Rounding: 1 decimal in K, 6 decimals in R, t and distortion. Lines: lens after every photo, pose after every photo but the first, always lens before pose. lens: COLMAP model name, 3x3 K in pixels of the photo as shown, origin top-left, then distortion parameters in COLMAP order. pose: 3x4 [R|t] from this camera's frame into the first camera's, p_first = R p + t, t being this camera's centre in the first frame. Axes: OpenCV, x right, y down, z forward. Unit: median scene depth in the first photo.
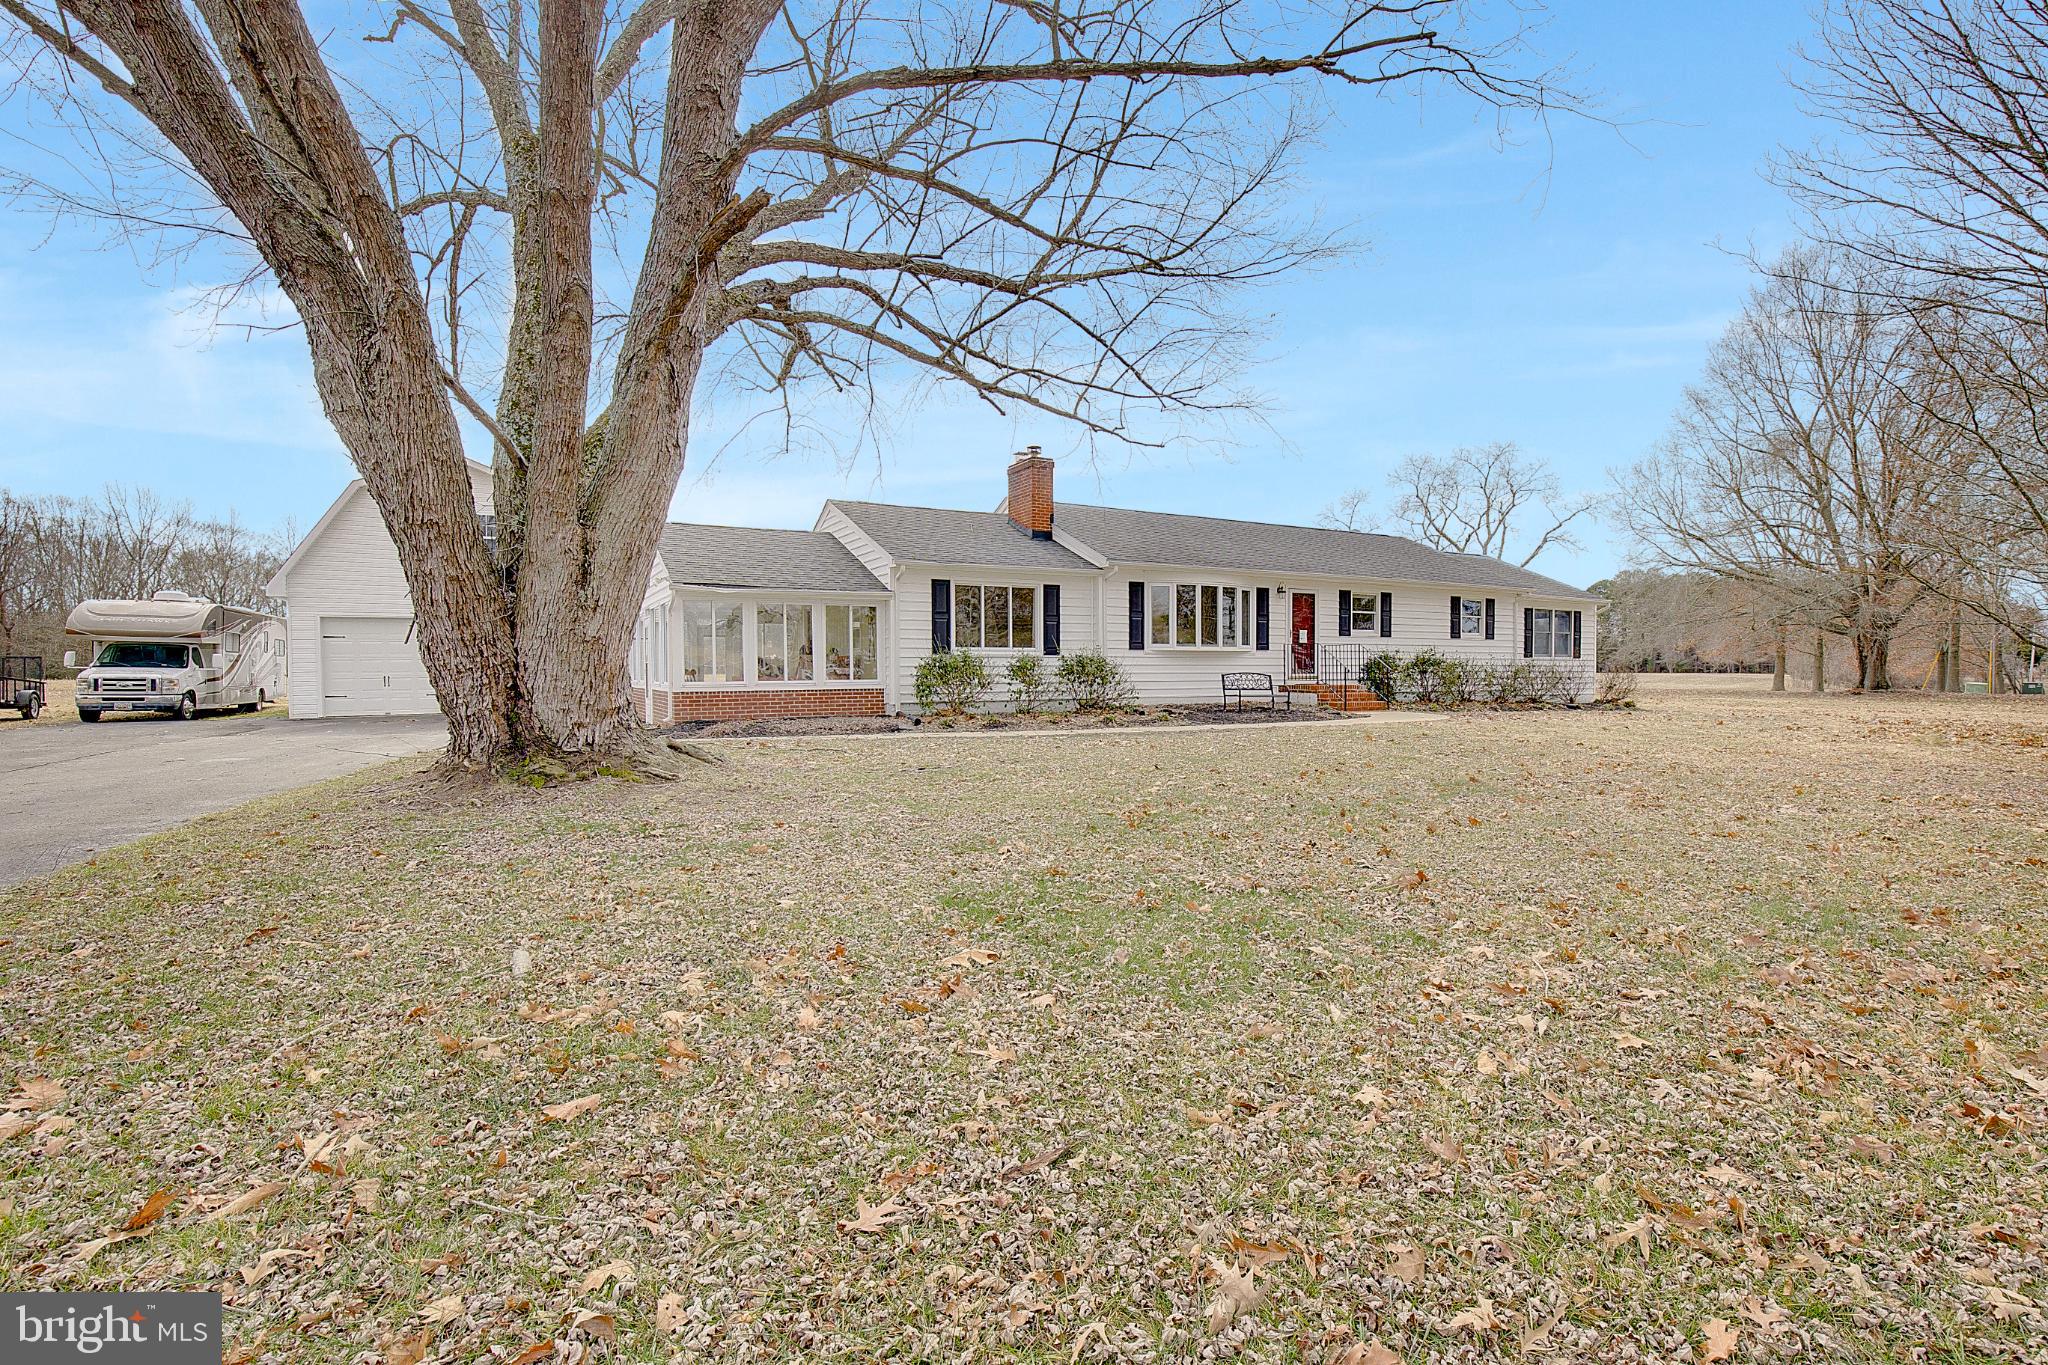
lens RADIAL K [[942.7, 0, 1043.7], [0, 942.7, 696.2], [0, 0, 1]] dist [-0.026438, 0.000699]
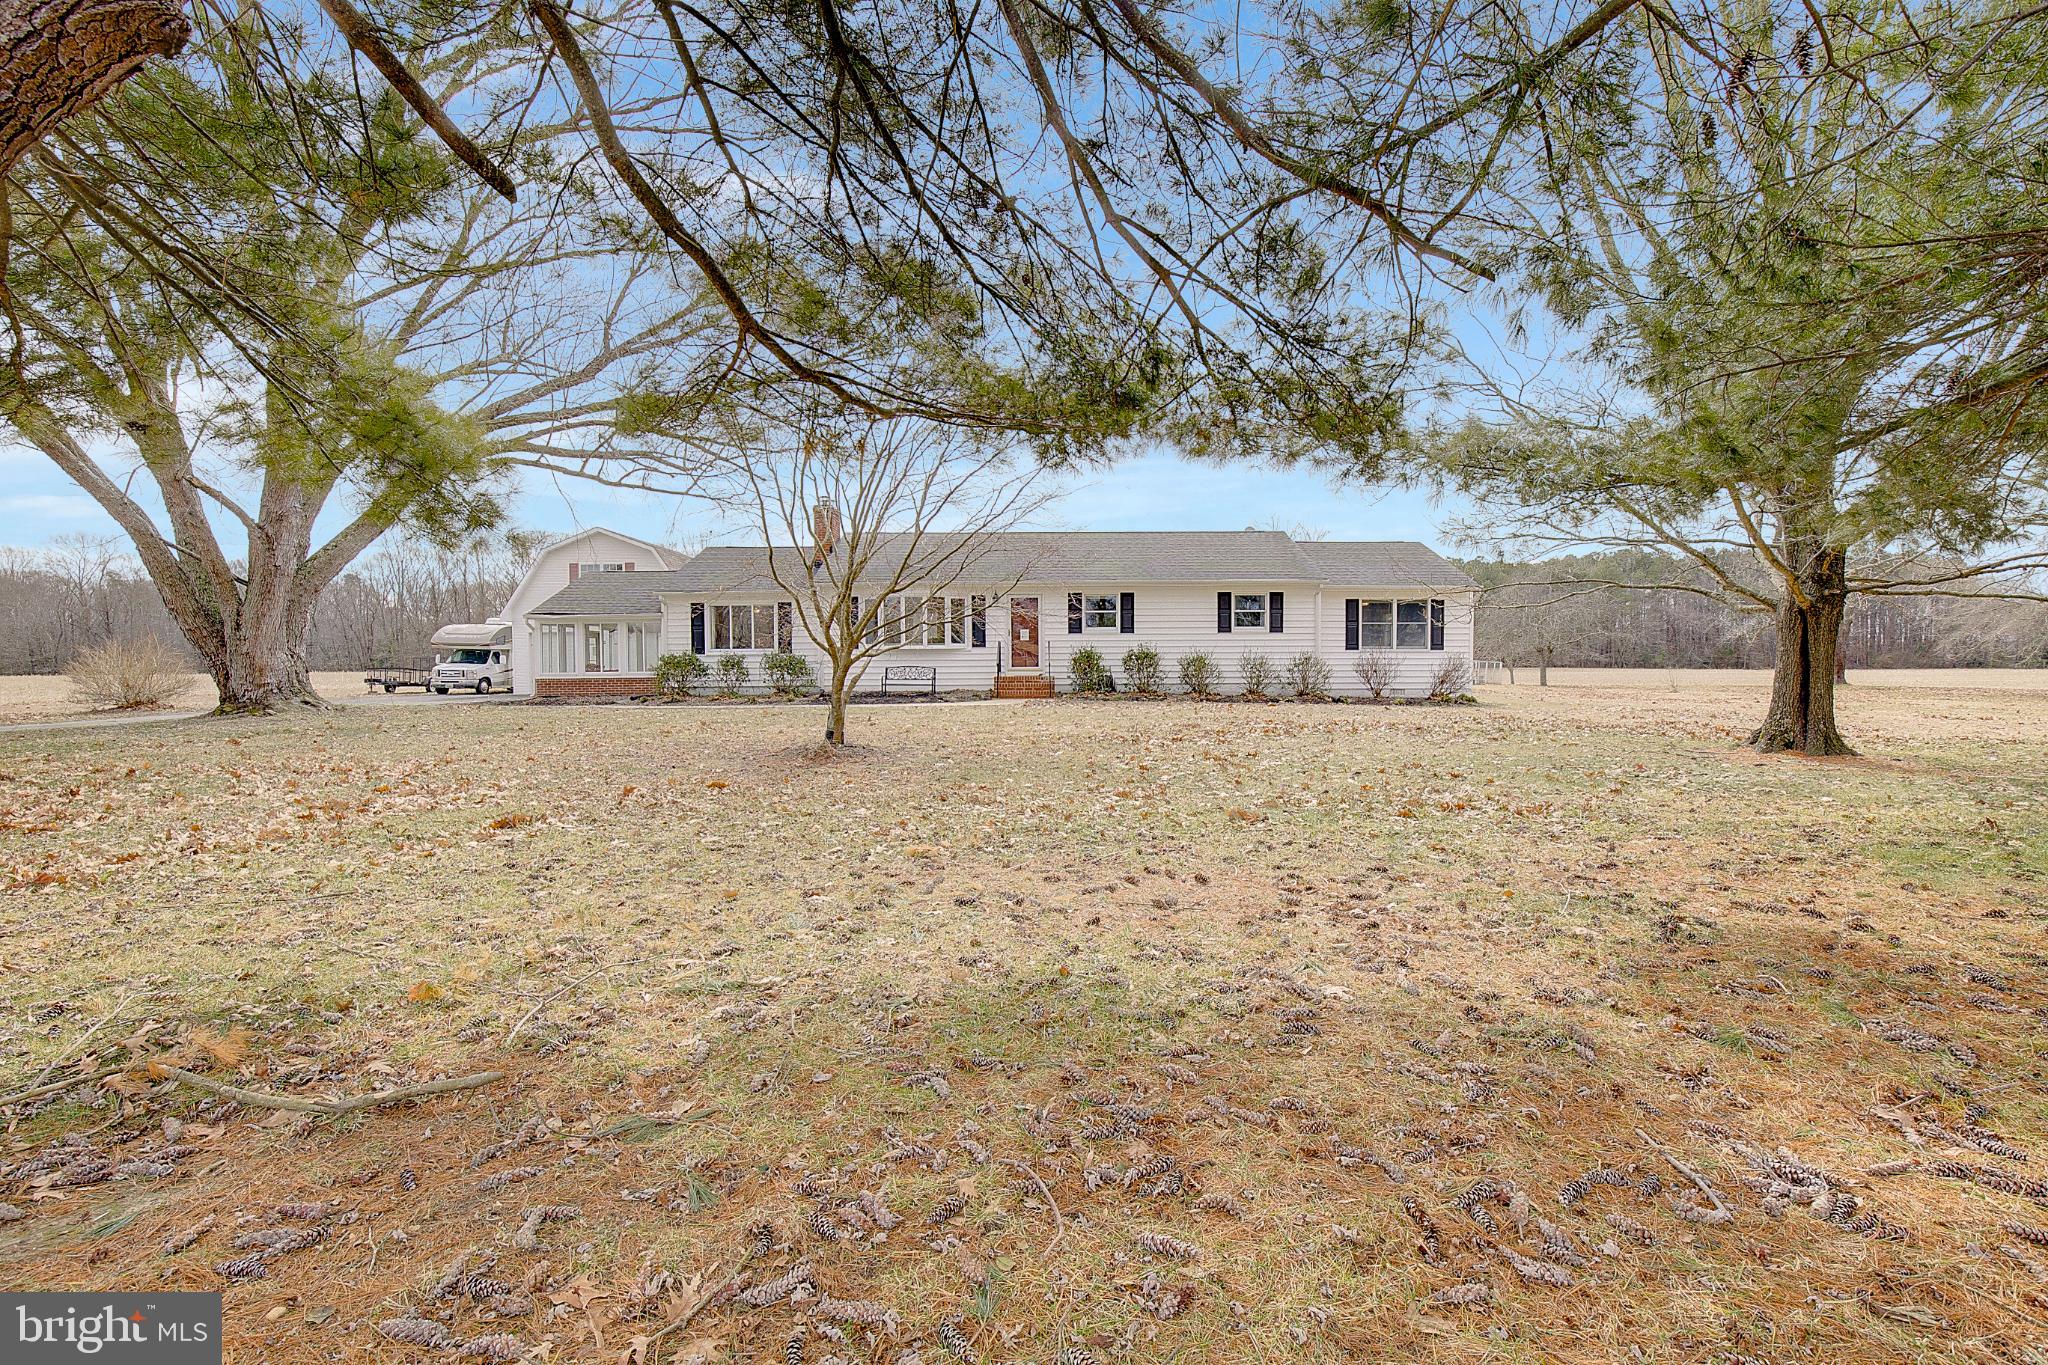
lens RADIAL K [[942.7, 0, 1043.7], [0, 942.7, 696.2], [0, 0, 1]] dist [-0.026438, 0.000699]
pose [[0.881672, 0.013842, -0.471659, 0.858025], [-0.009373, 0.999886, 0.011824, -0.001333], [0.471769, -0.006005, 0.881702, -0.026849]]
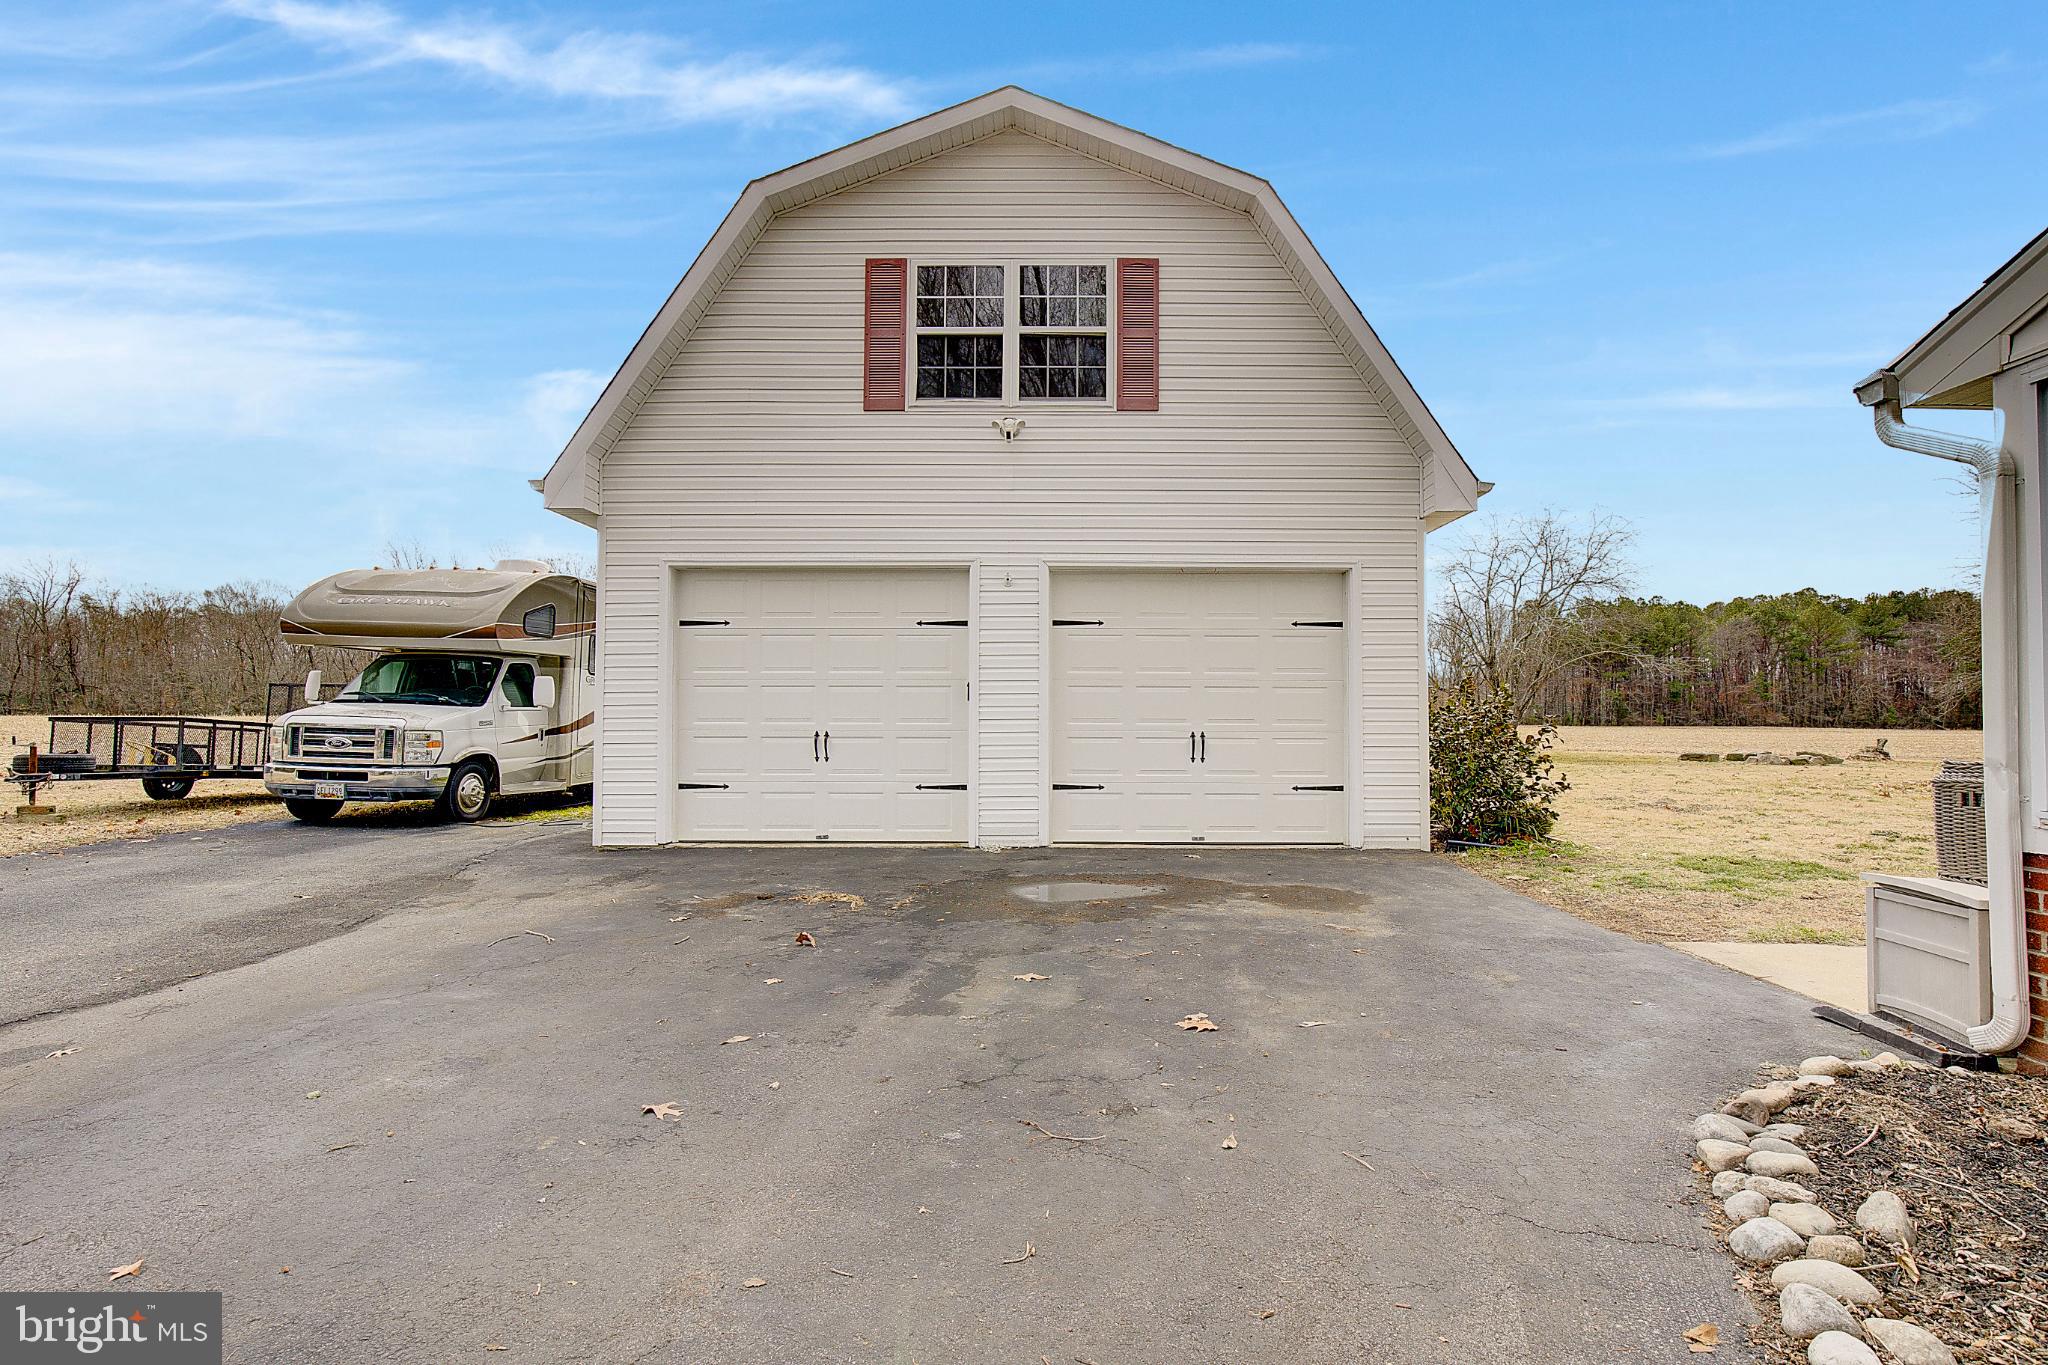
lens RADIAL K [[956.5, 0, 1035.1], [0, 956.5, 690.4], [0, 0, 1]] dist [-0.028772, 0.000116]
pose [[0.867344, -0.004382, -0.497690, -0.505987], [-0.023990, 0.998431, -0.050599, -0.023548], [0.497131, 0.055826, 0.865878, 0.807366]]
